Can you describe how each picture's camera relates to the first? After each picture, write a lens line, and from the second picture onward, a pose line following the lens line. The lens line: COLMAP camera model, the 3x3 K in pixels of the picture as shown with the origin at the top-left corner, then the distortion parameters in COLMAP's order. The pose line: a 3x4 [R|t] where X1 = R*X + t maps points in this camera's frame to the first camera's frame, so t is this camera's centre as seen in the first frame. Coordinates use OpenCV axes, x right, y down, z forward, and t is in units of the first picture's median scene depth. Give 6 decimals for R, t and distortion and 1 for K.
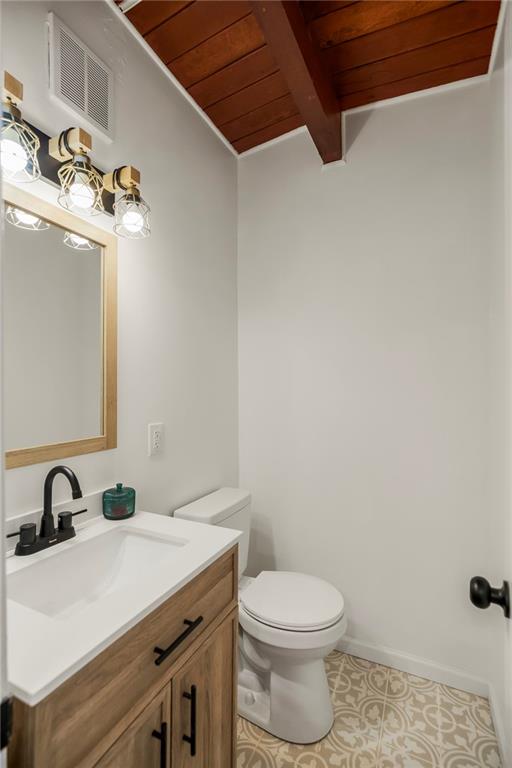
lens RADIAL K [[370.4, 0, 256.0], [0, 370.4, 384.0], [0, 0, 1]] dist [0.000658, 0.000831]
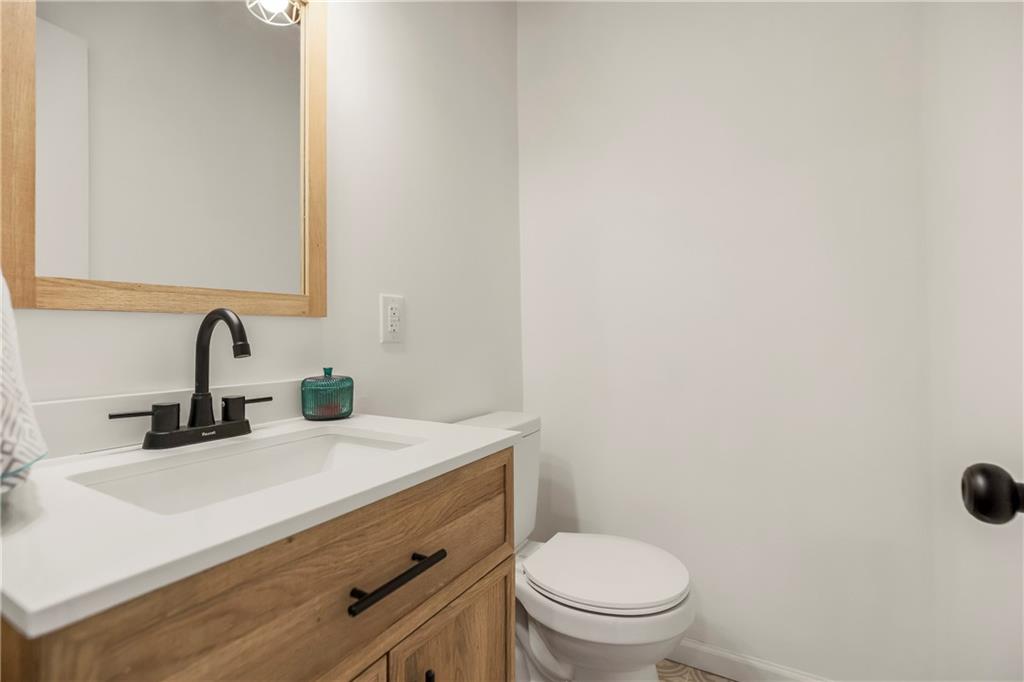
lens RADIAL K [[482.9, 0, 518.1], [0, 482.9, 336.4], [0, 0, 1]] dist [-0.003336, 0.000909]
pose [[0.997317, -0.010151, -0.072500, 0.015922], [0.009599, 0.999922, -0.007956, 0.233127], [0.072575, 0.007238, 0.997337, 0.206944]]
